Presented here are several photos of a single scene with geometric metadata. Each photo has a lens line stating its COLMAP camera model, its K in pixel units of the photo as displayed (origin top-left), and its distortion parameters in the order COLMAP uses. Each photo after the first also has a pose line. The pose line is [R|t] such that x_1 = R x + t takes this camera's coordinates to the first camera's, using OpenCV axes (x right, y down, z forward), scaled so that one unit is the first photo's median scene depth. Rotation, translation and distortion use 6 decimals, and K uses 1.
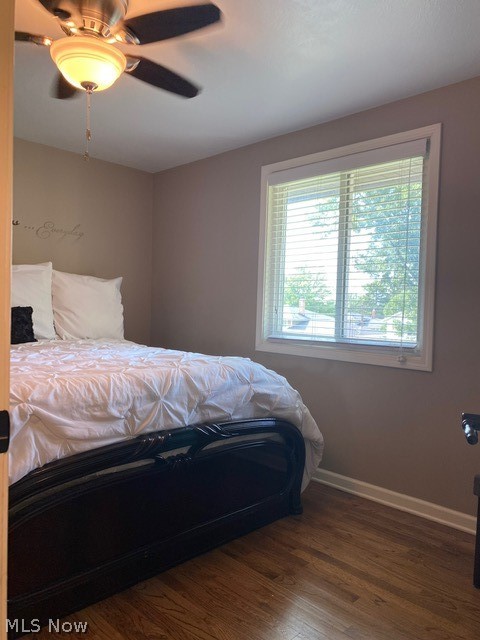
lens RADIAL K [[487.5, 0, 242.0], [0, 487.5, 321.1], [0, 0, 1]] dist [0.042409, -0.058731]
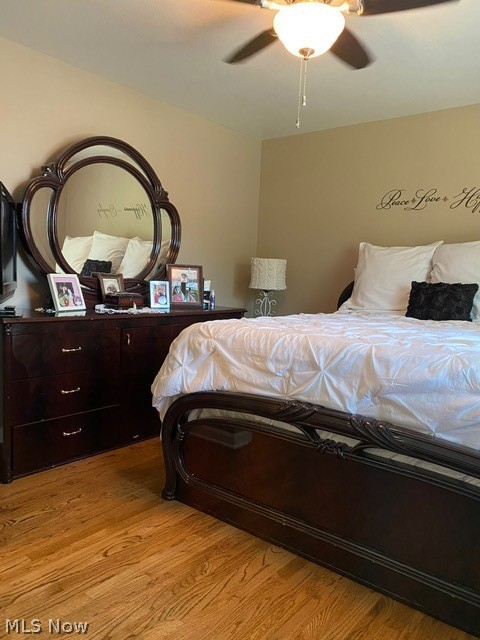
lens RADIAL K [[487.5, 0, 242.0], [0, 487.5, 318.6], [0, 0, 1]] dist [0.042409, -0.058731]
pose [[0.107112, 0.064929, -0.992125, 0.723869], [-0.076865, 0.995420, 0.056846, 0.027689], [0.991271, 0.070171, 0.111612, 0.778837]]
